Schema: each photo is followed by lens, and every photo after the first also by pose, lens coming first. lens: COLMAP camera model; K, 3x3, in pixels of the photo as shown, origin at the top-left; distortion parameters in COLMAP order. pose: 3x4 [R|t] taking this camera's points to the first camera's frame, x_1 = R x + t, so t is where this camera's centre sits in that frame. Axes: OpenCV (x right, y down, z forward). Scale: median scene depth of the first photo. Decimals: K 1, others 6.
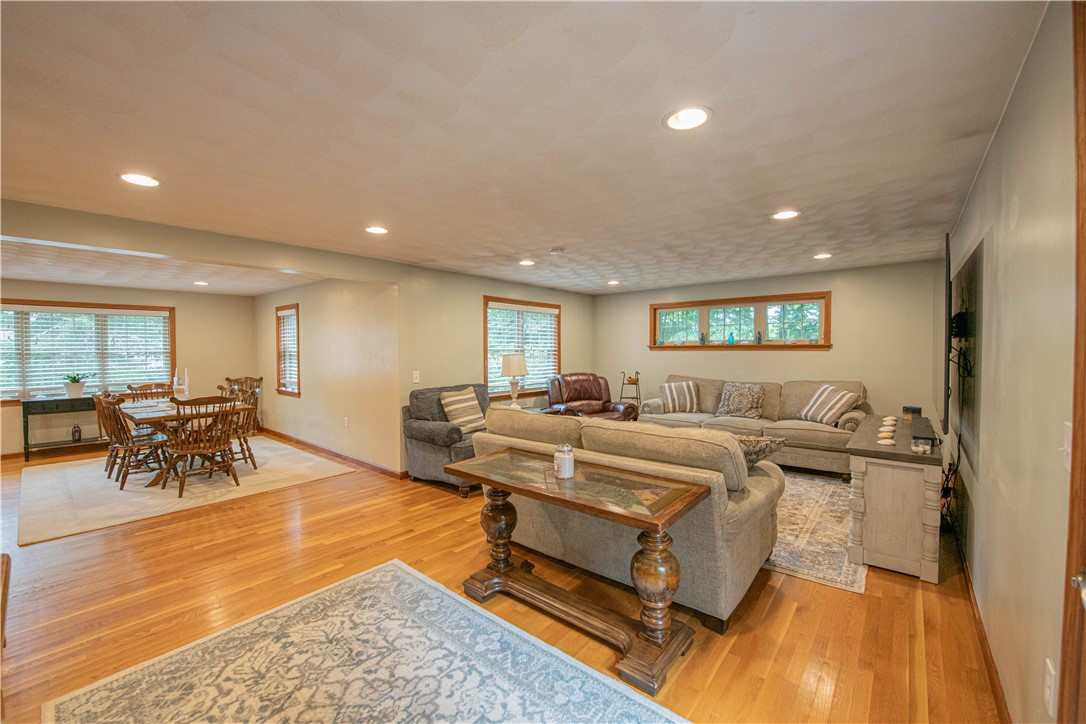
lens RADIAL K [[439.4, 0, 549.5], [0, 439.4, 361.0], [0, 0, 1]] dist [-0.010404, -0.000190]
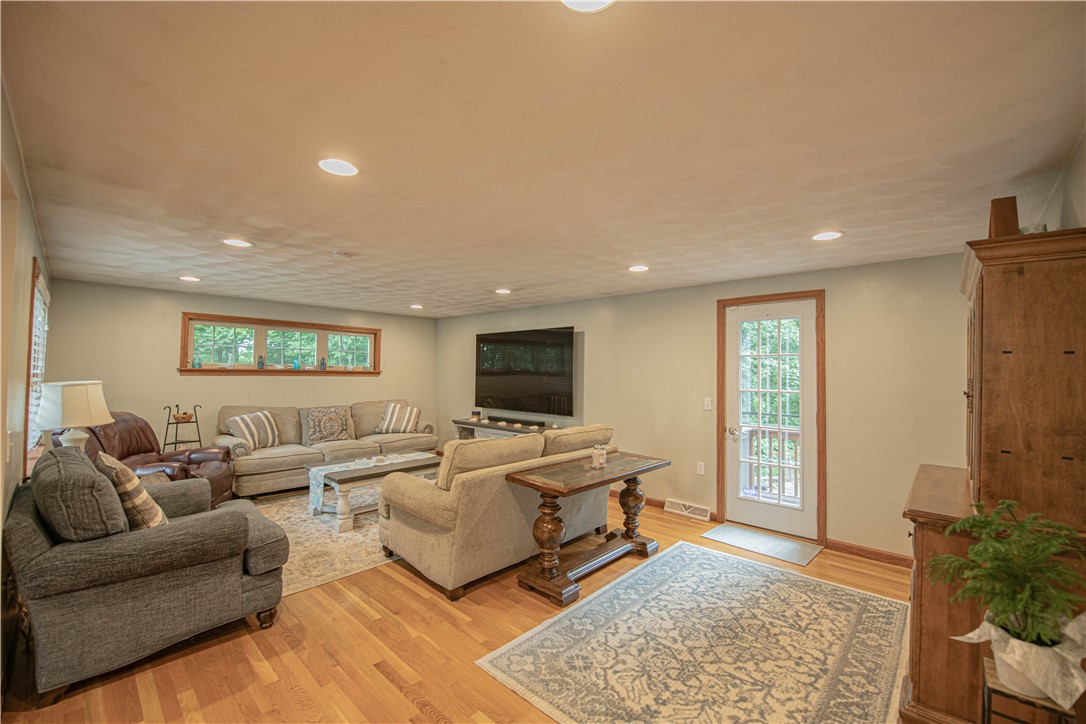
lens RADIAL K [[439.4, 0, 554.8], [0, 439.4, 366.3], [0, 0, 1]] dist [-0.010404, -0.000190]
pose [[0.036869, 0.025095, 0.999005, -1.141161], [0.013741, 0.999577, -0.025616, -0.026520], [-0.999226, 0.014671, 0.036509, 0.868632]]
